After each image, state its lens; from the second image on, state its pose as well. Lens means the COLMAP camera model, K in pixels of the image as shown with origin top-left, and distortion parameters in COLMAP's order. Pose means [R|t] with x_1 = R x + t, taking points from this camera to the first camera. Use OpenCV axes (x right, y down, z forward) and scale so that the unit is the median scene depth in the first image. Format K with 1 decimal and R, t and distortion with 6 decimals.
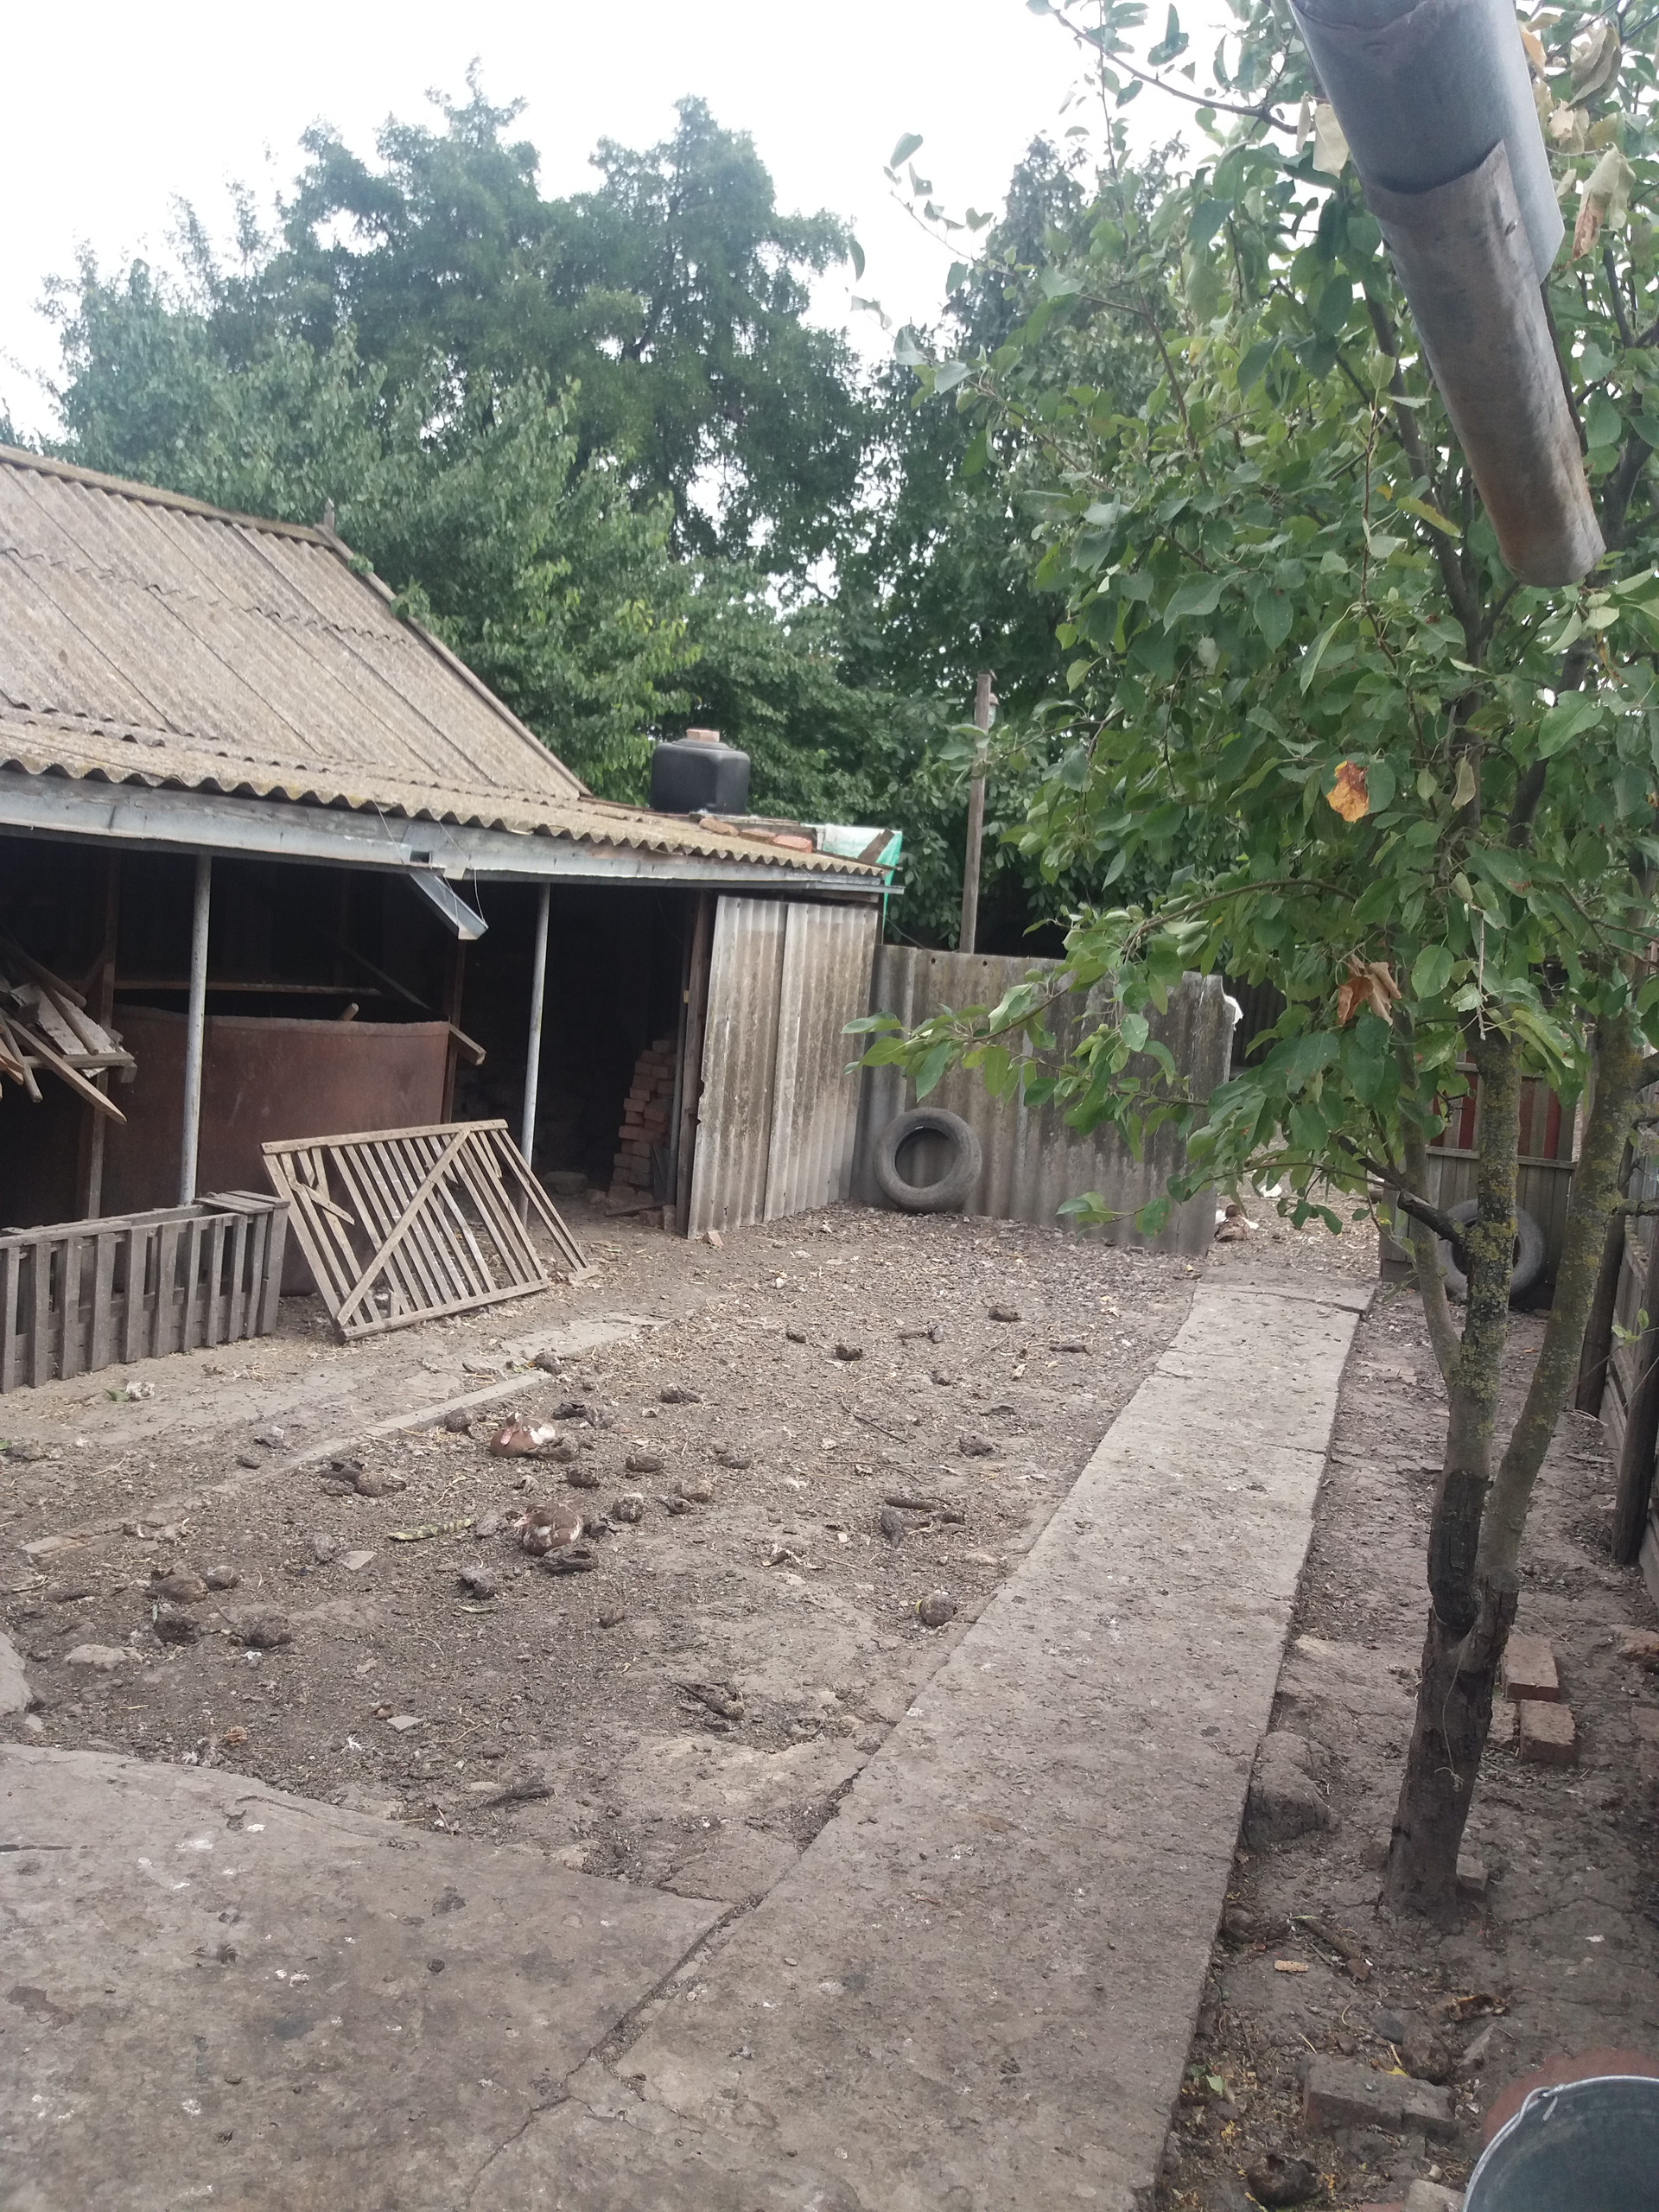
lens RADIAL K [[1817.5, 0, 829.5], [0, 1817.5, 1106.0], [0, 0, 1]] dist [0.034797, 0.001007]
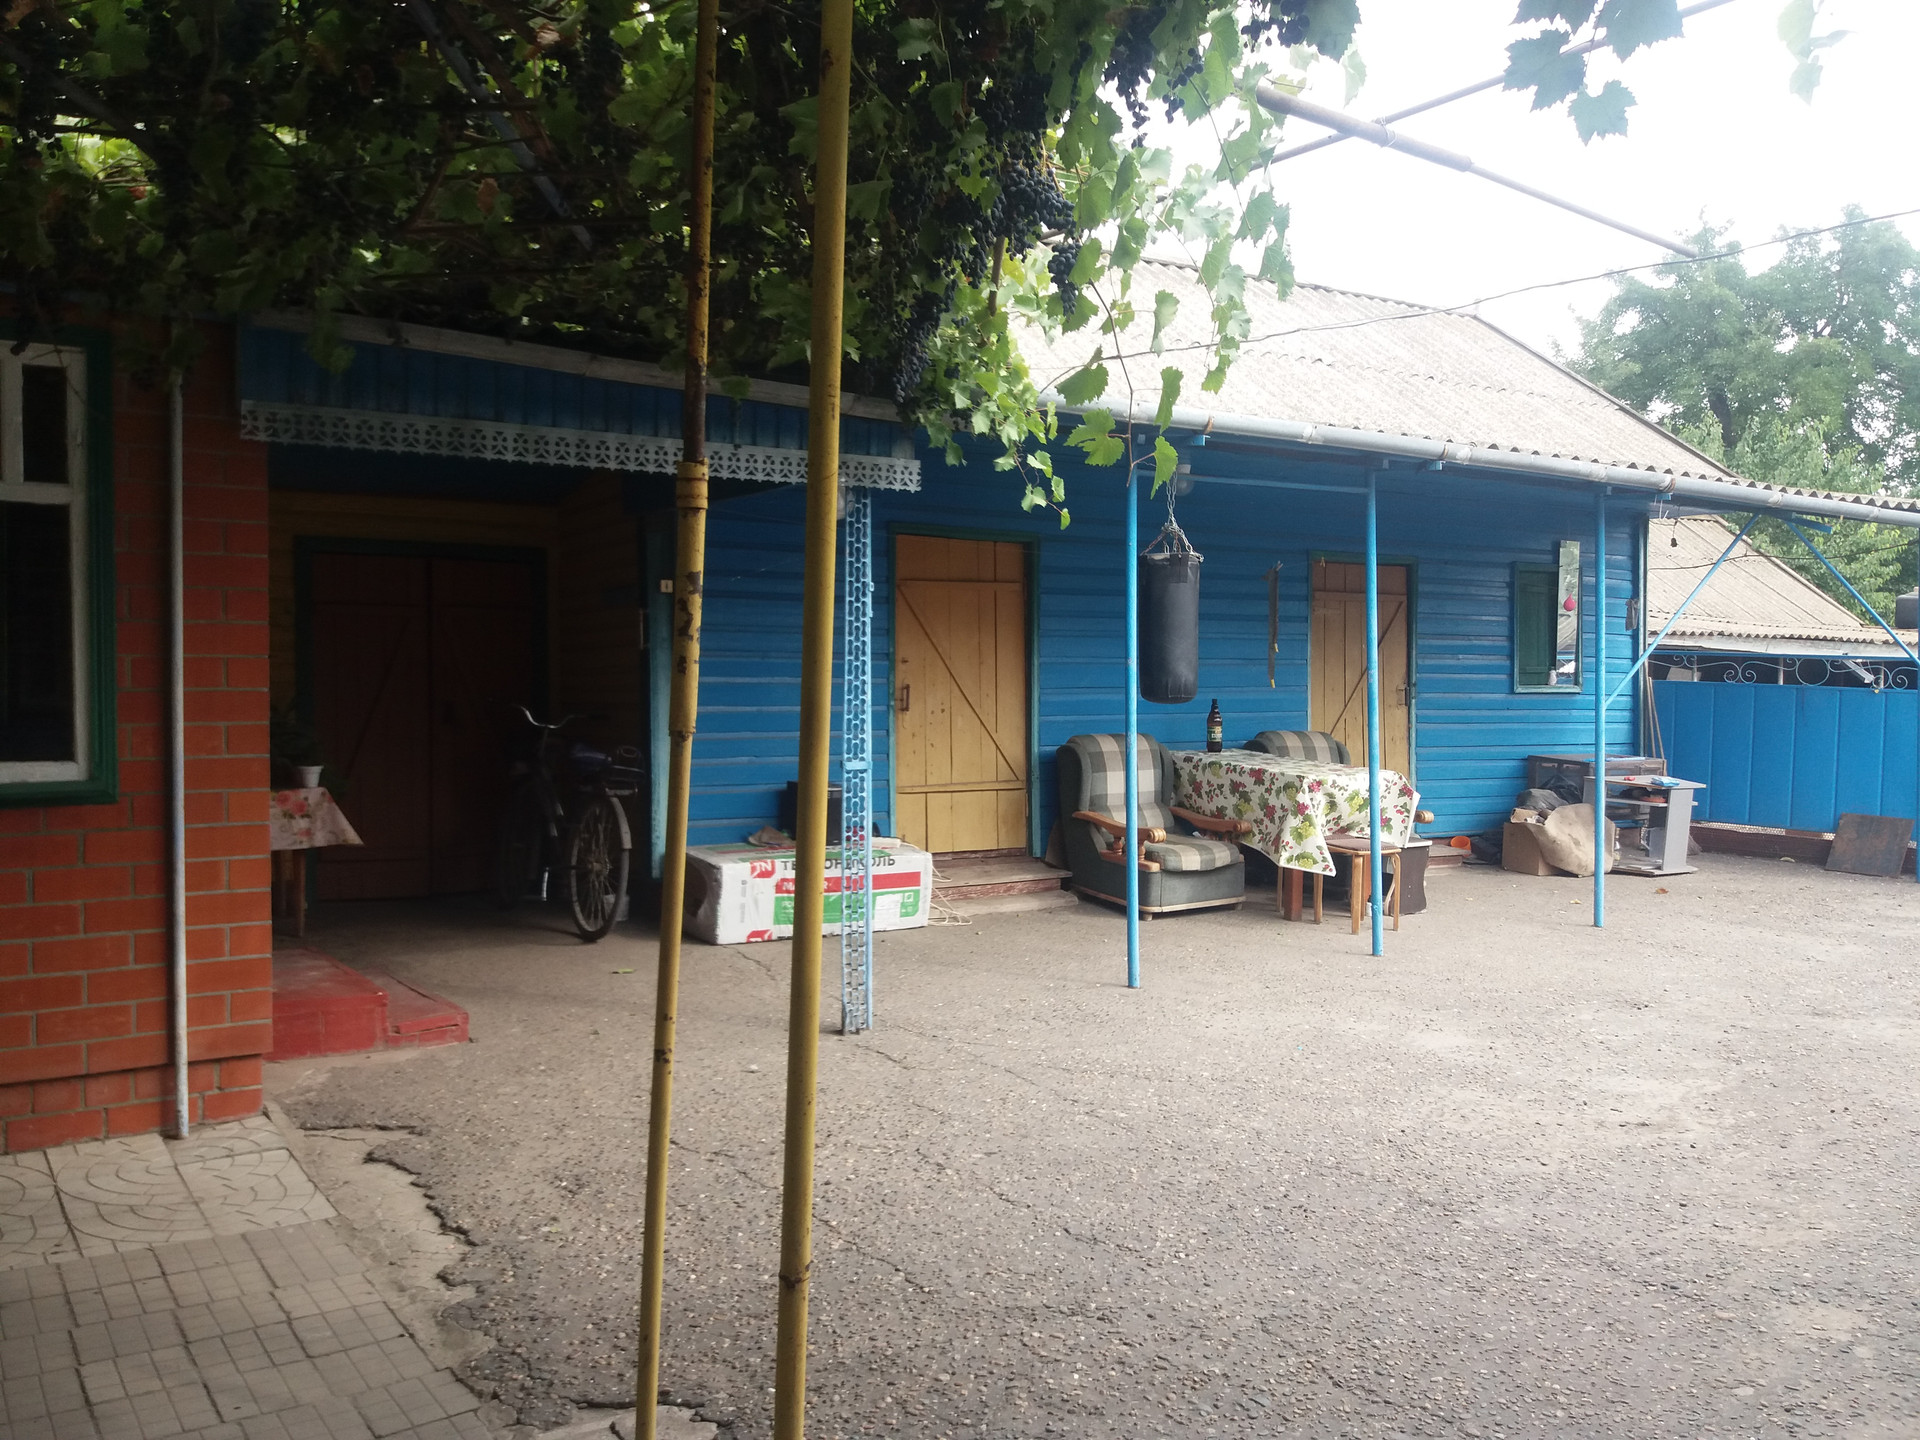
lens RADIAL K [[1577.5, 0, 960.0], [0, 1577.5, 720.0], [0, 0, 1]] dist [0.034797, 0.001007]
pose [[0.859298, -0.046330, -0.509372, -0.082838], [-0.008057, 0.994539, -0.104050, 0.129971], [0.511411, 0.093514, 0.854233, -1.007224]]
